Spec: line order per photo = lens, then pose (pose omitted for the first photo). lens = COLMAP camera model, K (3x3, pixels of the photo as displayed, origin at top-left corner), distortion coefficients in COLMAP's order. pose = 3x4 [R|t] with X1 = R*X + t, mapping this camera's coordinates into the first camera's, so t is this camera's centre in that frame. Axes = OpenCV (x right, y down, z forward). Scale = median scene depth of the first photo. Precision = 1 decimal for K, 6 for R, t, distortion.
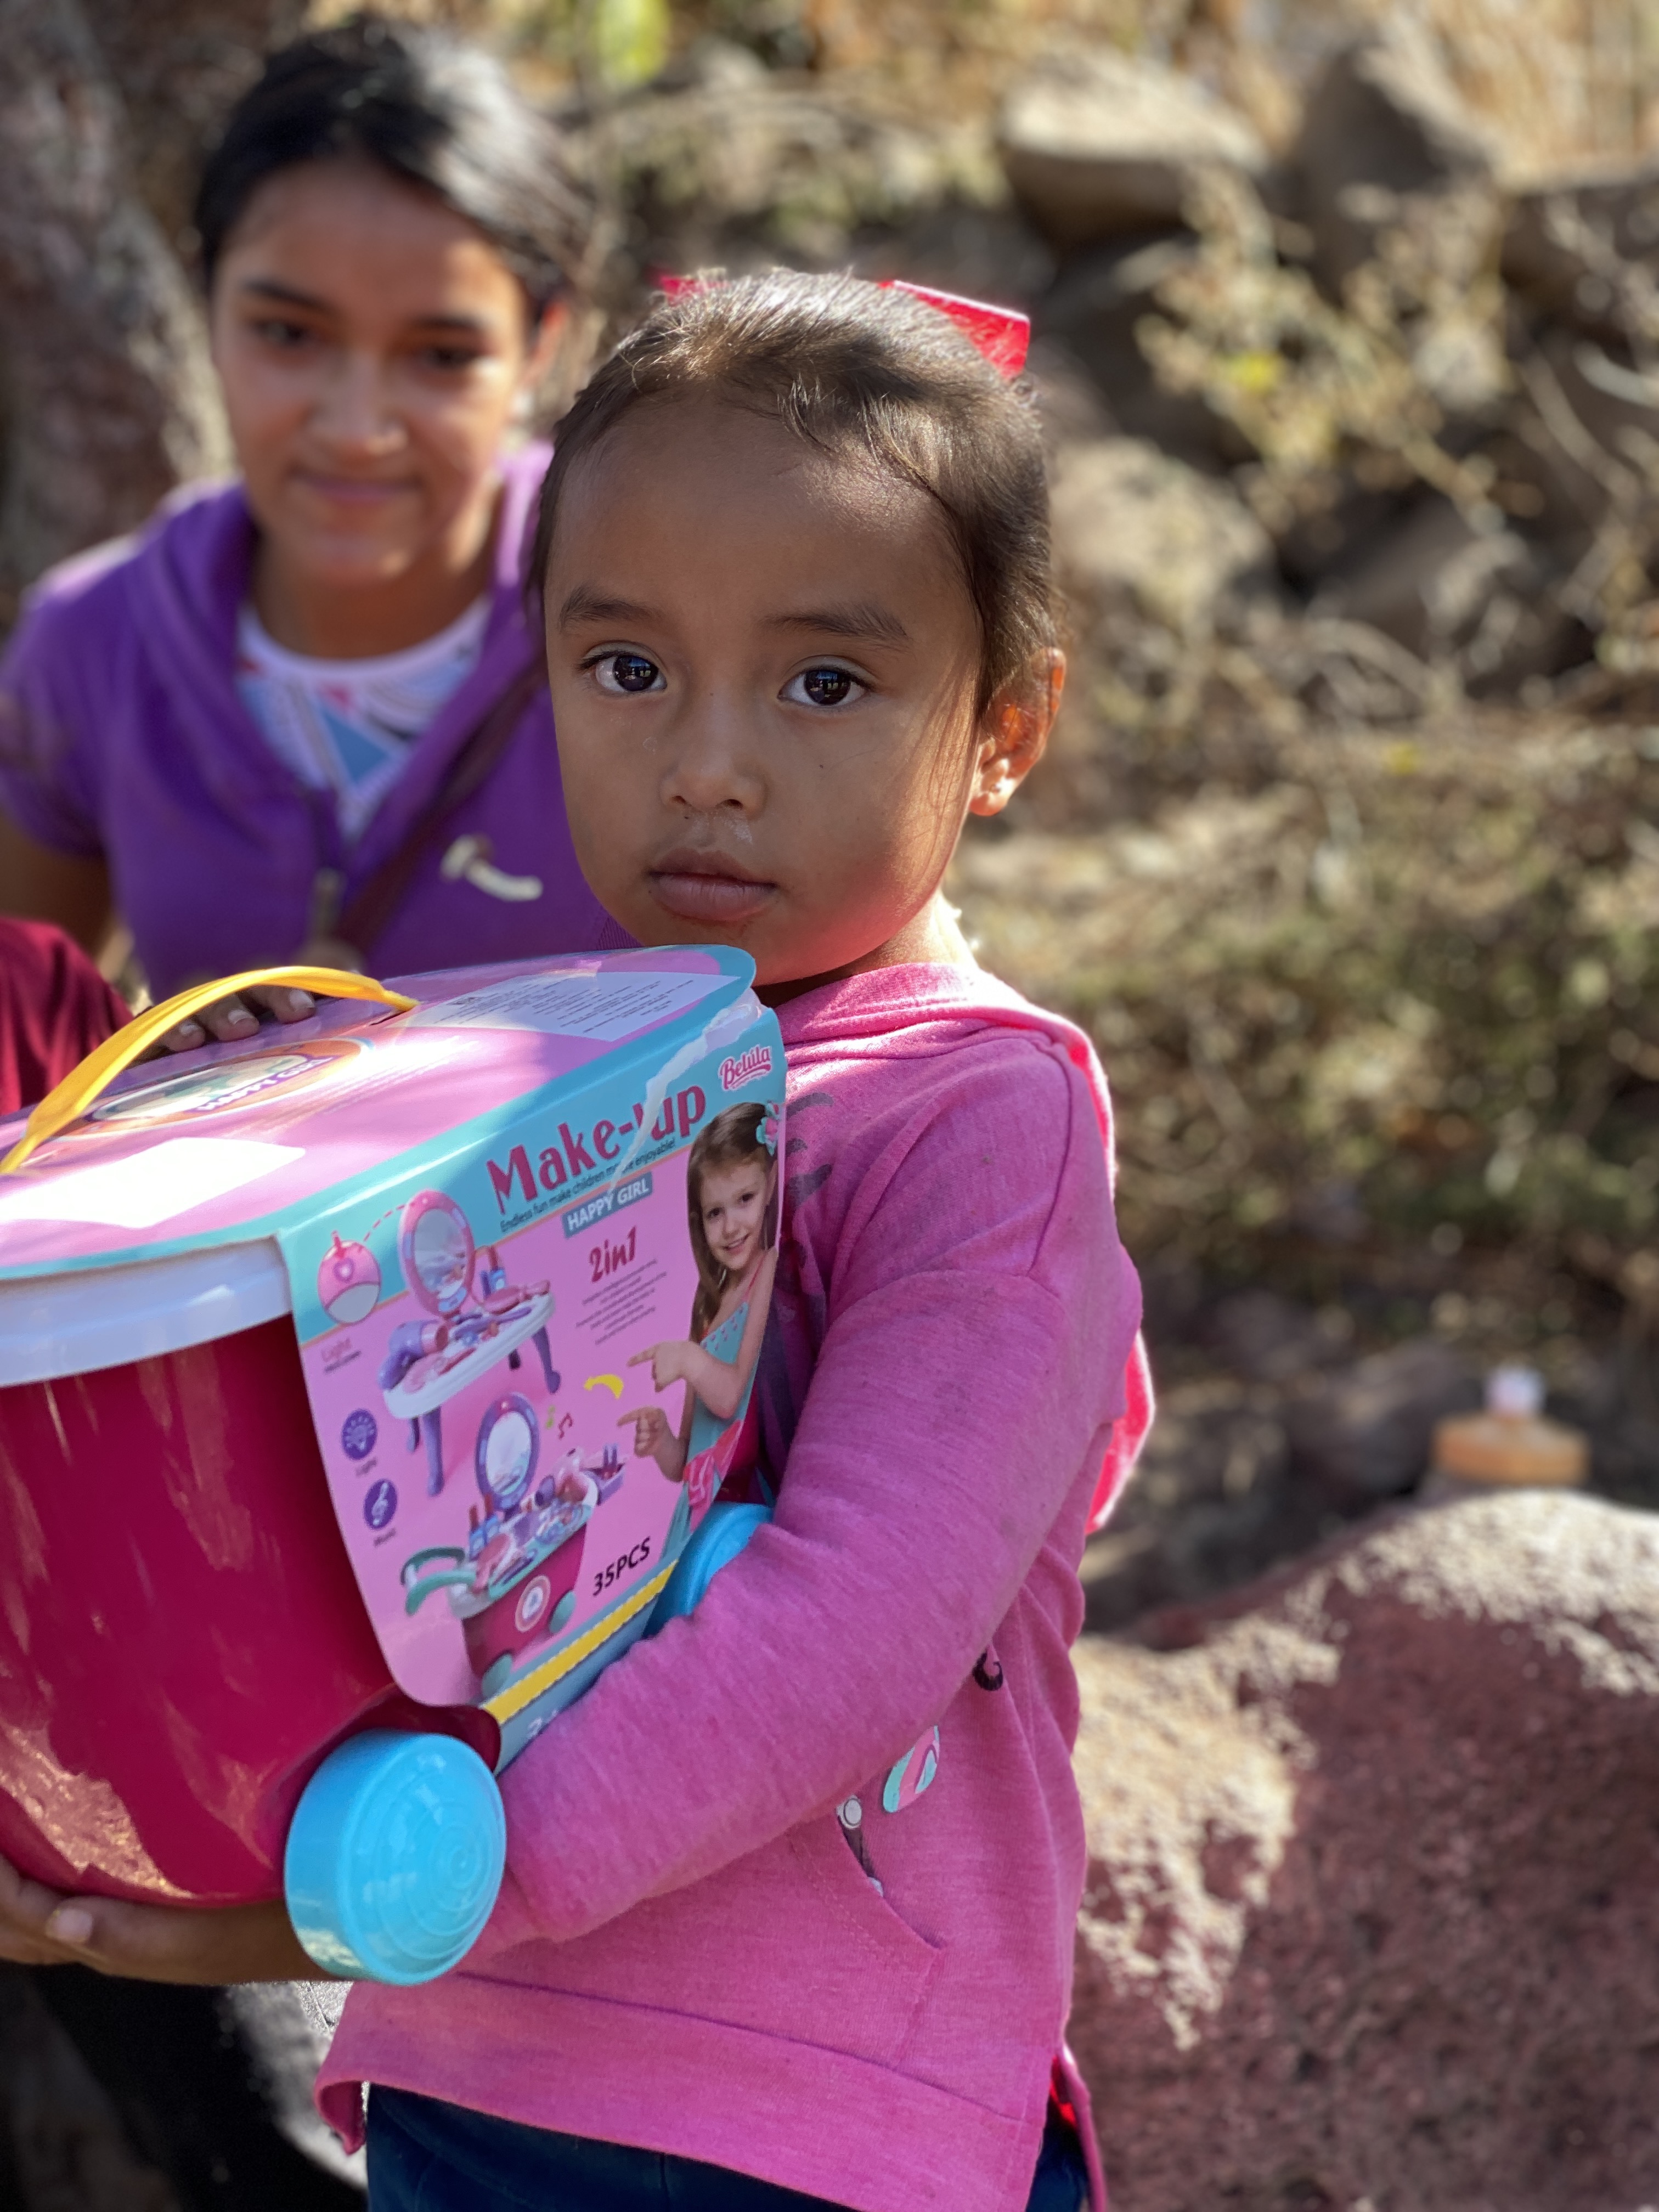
lens RADIAL K [[3353.2, 0, 829.5], [0, 3353.2, 1106.0], [0, 0, 1]] dist [-0.001779, -0.044043]
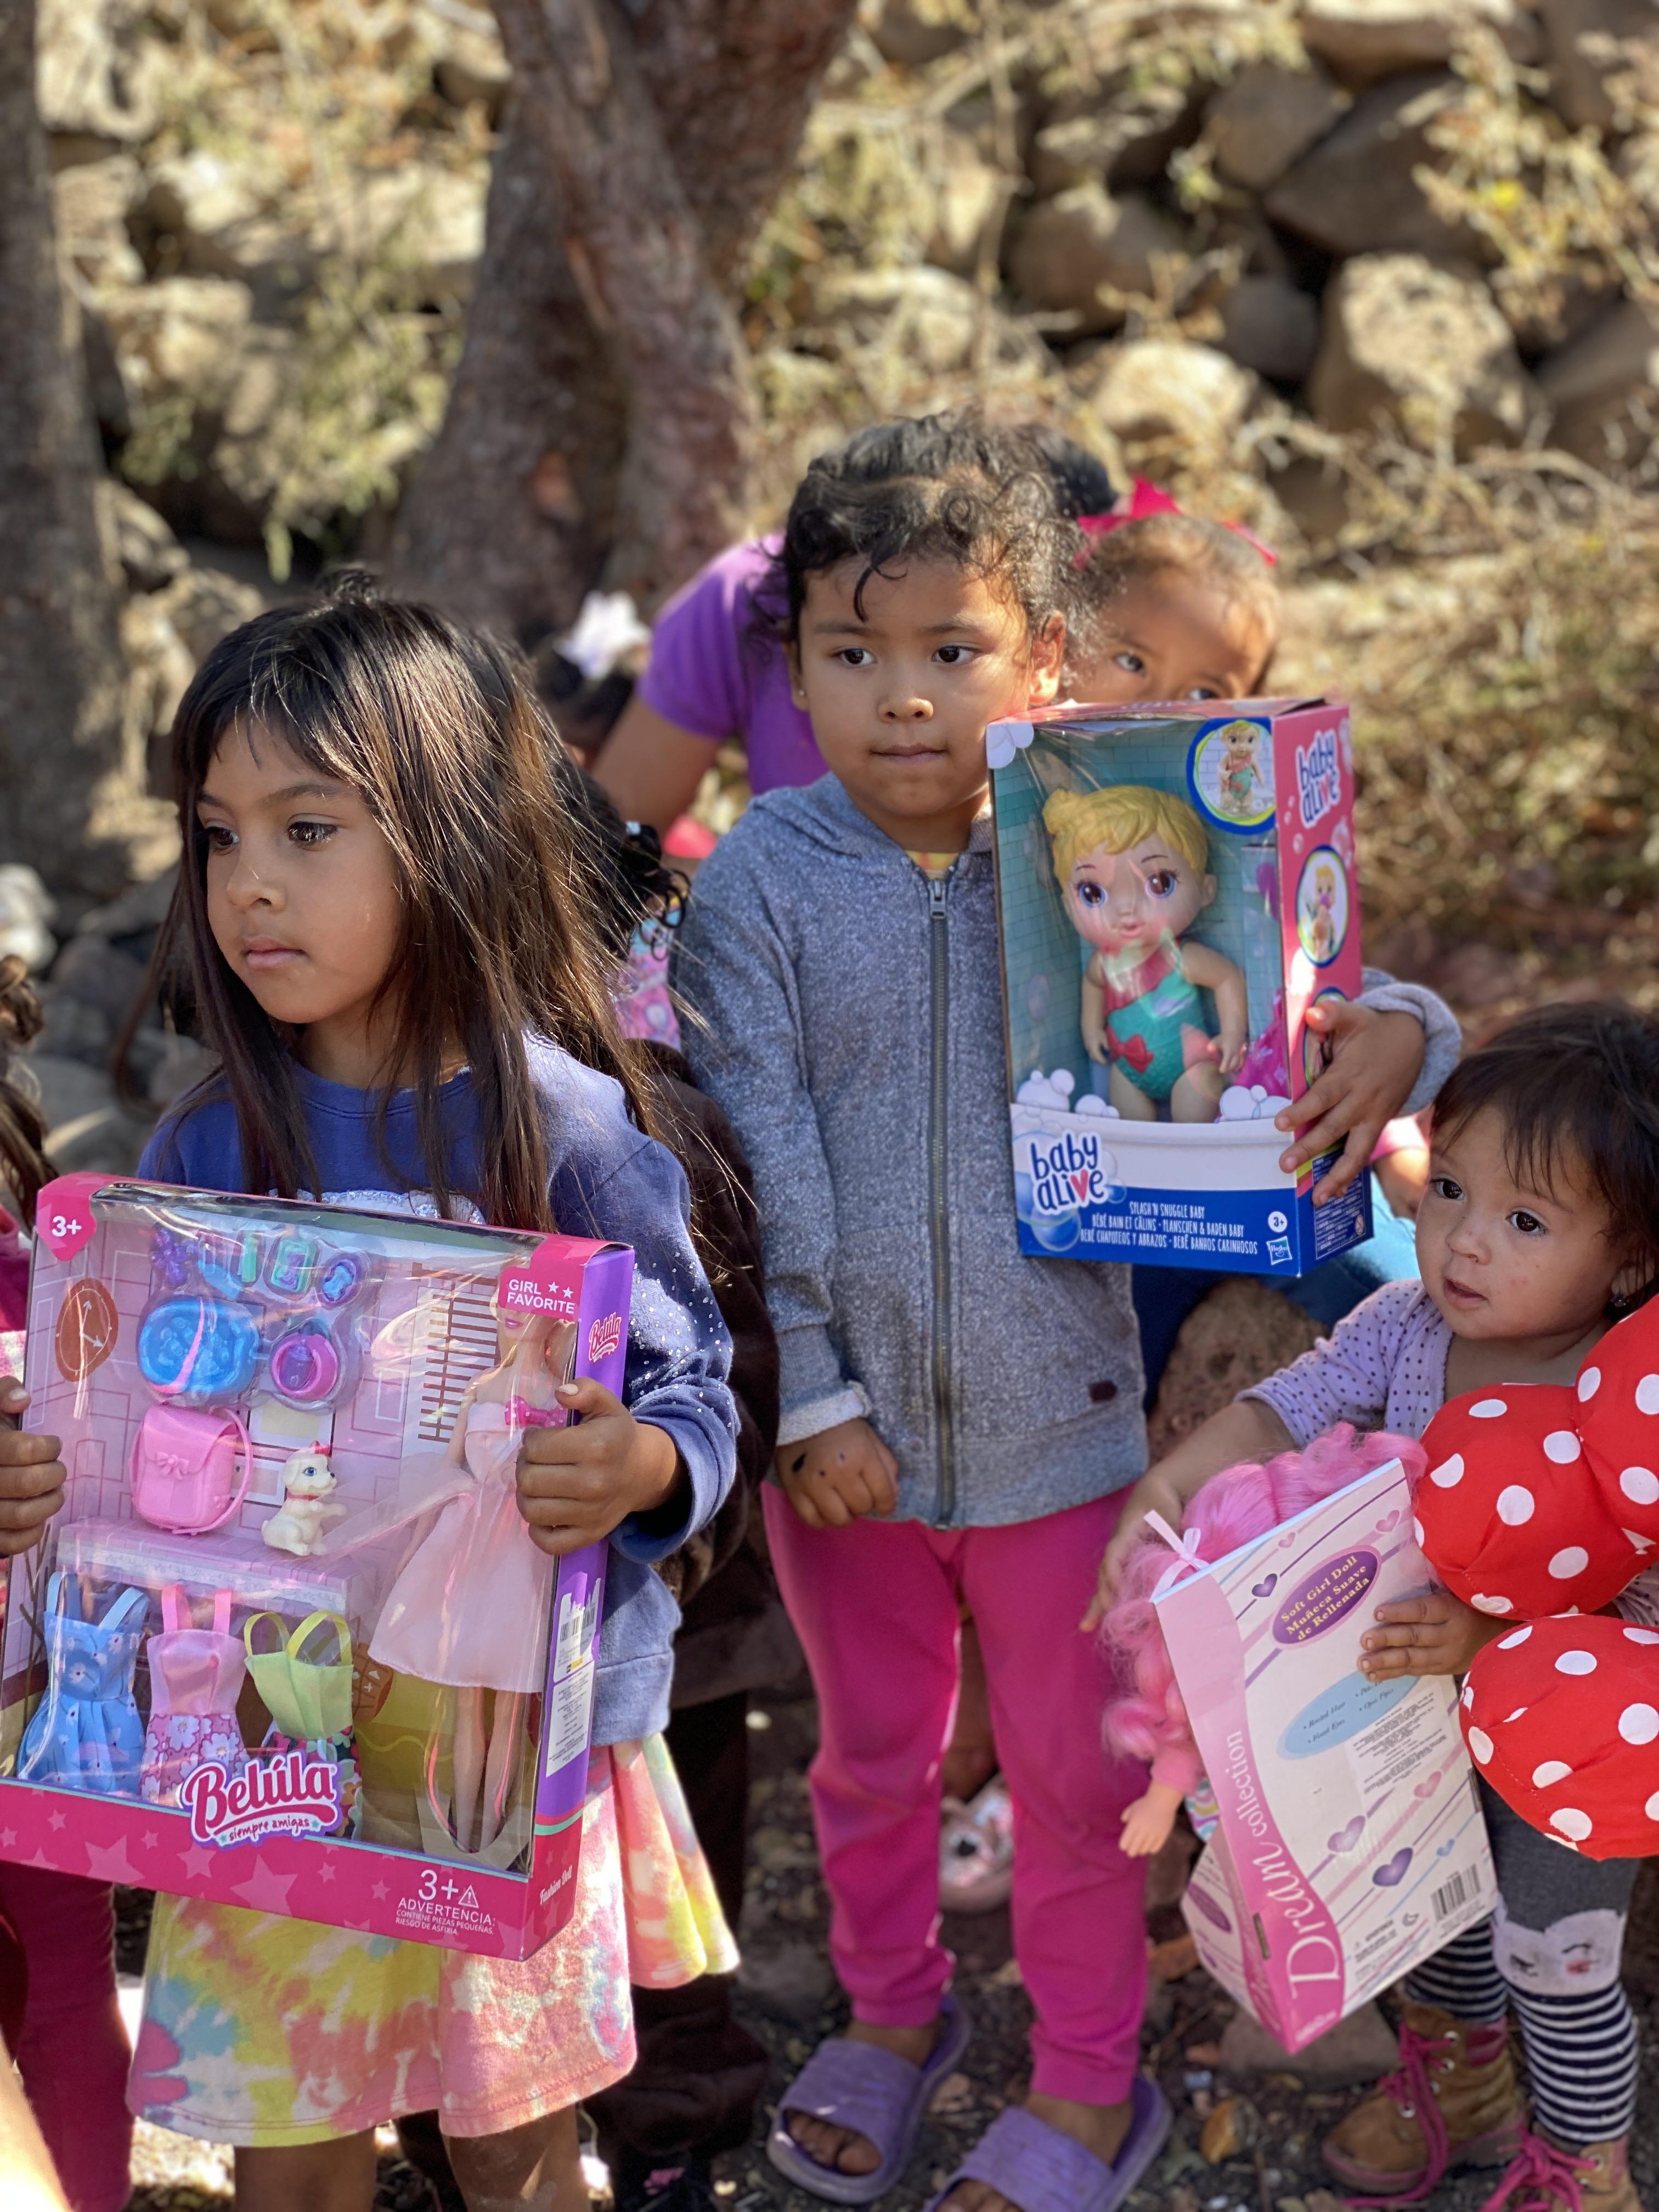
lens RADIAL K [[3353.2, 0, 829.5], [0, 3353.2, 1106.0], [0, 0, 1]] dist [-0.001779, -0.044043]
pose [[0.992762, -0.019403, -0.118520, 0.014485], [0.039935, 0.984039, 0.173416, -0.108951], [0.113263, -0.176894, 0.977691, -0.374003]]
